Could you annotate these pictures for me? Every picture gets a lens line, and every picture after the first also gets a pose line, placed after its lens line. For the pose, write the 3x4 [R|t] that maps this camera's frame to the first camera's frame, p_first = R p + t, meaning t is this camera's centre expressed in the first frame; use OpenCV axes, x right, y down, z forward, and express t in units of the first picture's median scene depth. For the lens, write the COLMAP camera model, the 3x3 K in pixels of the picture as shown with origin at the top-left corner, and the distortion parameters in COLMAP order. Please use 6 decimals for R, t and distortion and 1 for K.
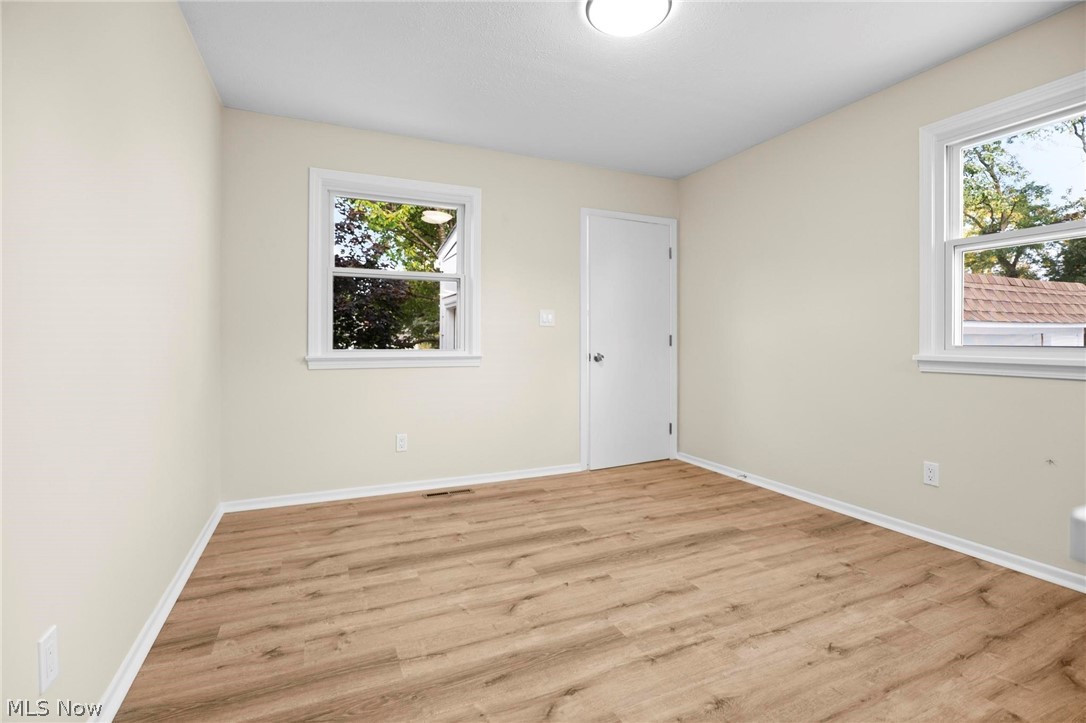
lens RADIAL K [[498.4, 0, 528.8], [0, 498.4, 346.5], [0, 0, 1]] dist [-0.000350, 0.000374]
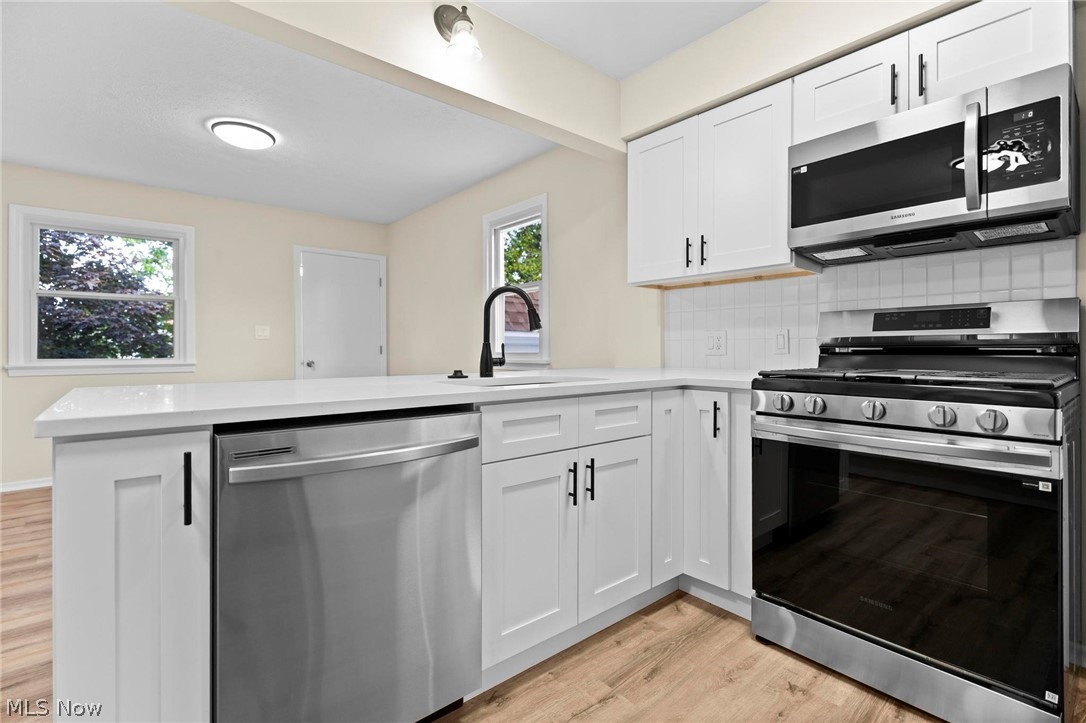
lens RADIAL K [[498.4, 0, 542.0], [0, 498.4, 356.3], [0, 0, 1]] dist [-0.000350, 0.000374]
pose [[0.961476, -0.006108, 0.274822, 0.389325], [0.004014, 0.999958, 0.008178, -0.005346], [-0.274861, -0.006760, 0.961460, -0.416874]]
